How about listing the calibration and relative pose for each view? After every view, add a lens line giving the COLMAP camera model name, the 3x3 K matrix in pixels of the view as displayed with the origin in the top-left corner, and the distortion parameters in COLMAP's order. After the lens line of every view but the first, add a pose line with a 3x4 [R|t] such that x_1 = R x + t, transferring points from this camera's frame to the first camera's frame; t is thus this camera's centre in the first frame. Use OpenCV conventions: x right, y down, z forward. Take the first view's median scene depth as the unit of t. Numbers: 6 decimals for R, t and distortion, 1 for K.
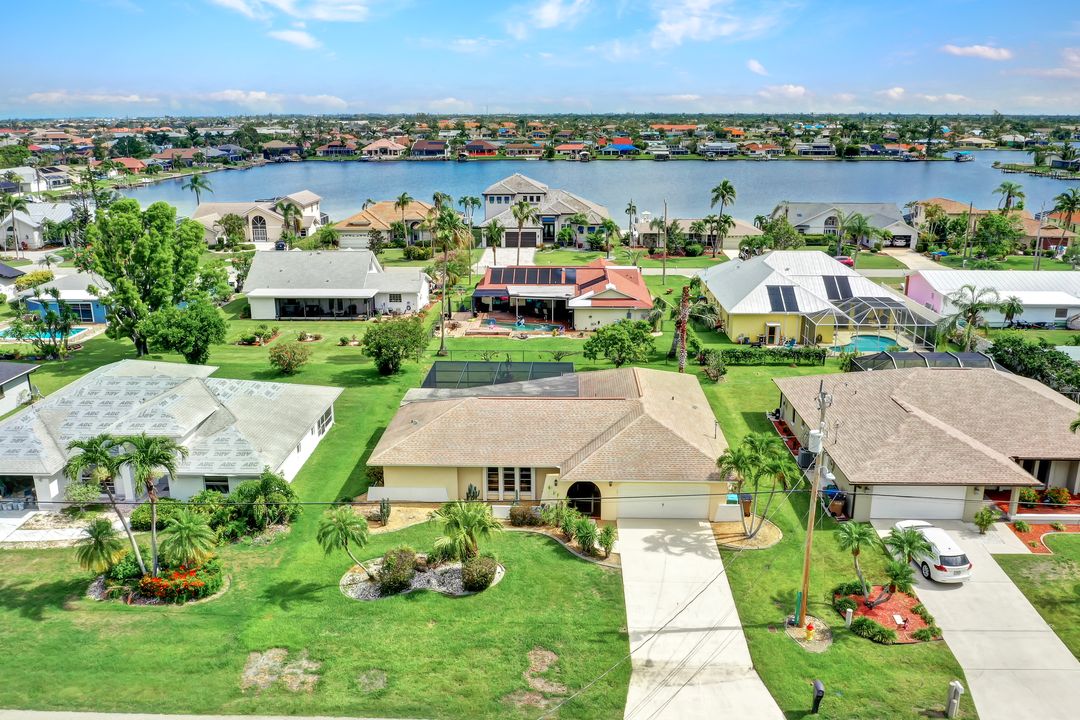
lens RADIAL K [[865.1, 0, 540.0], [0, 865.1, 360.0], [0, 0, 1]] dist [-0.026608, -0.000662]
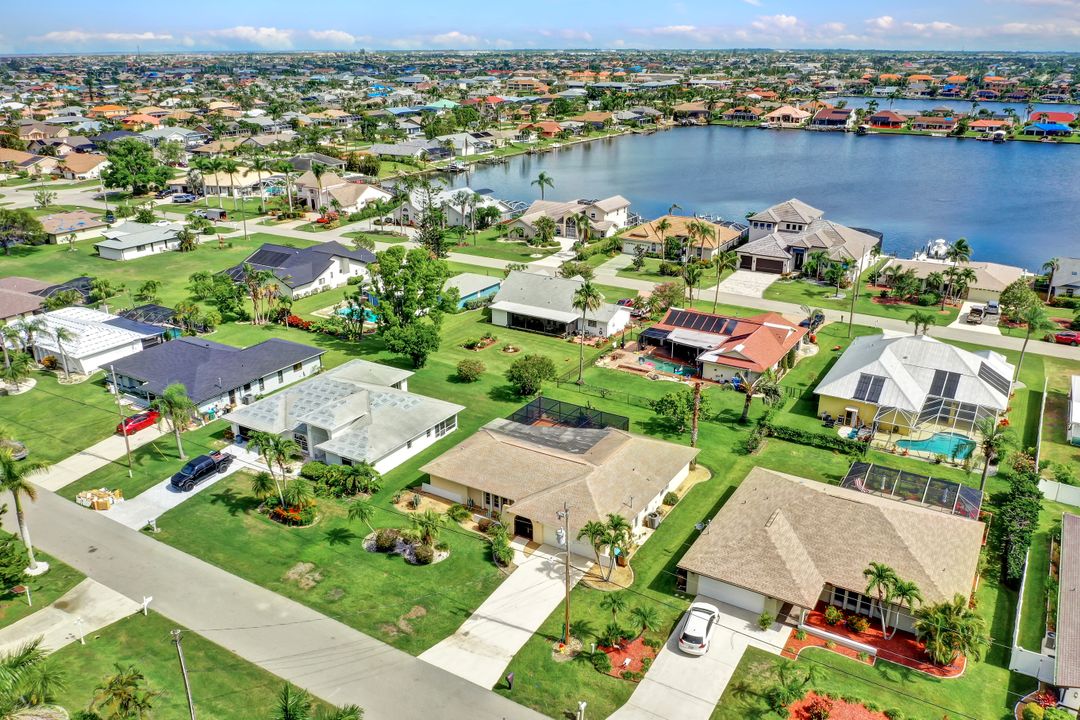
lens RADIAL K [[844.1, 0, 540.0], [0, 844.1, 360.0], [0, 0, 1]] dist [-0.017728, -0.001852]
pose [[0.871510, 0.174553, -0.458260, 0.351337], [-0.138080, 0.984042, 0.112229, -0.149000], [0.470537, -0.034532, 0.881704, -0.148910]]
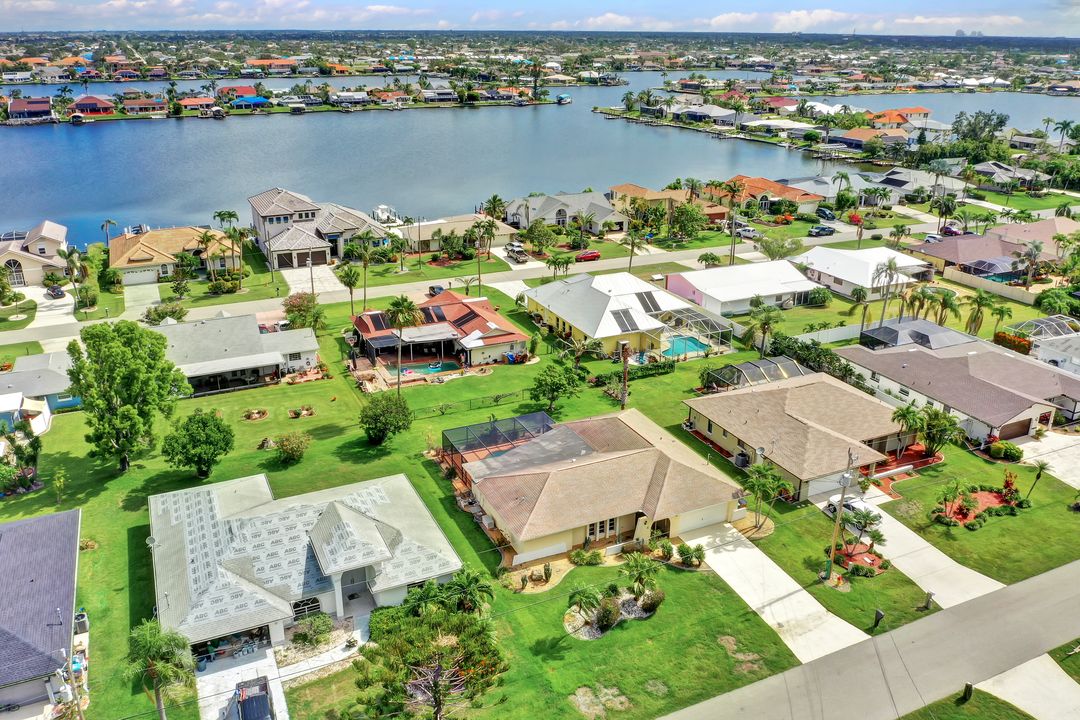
lens RADIAL K [[832.5, 0, 539.1], [0, 832.5, 396.1], [0, 0, 1]] dist [-0.018267, -0.004553]
pose [[0.889560, -0.178801, 0.420373, -0.344889], [0.118709, 0.979083, 0.165240, -0.160689], [-0.441125, -0.097088, 0.892179, -0.083328]]
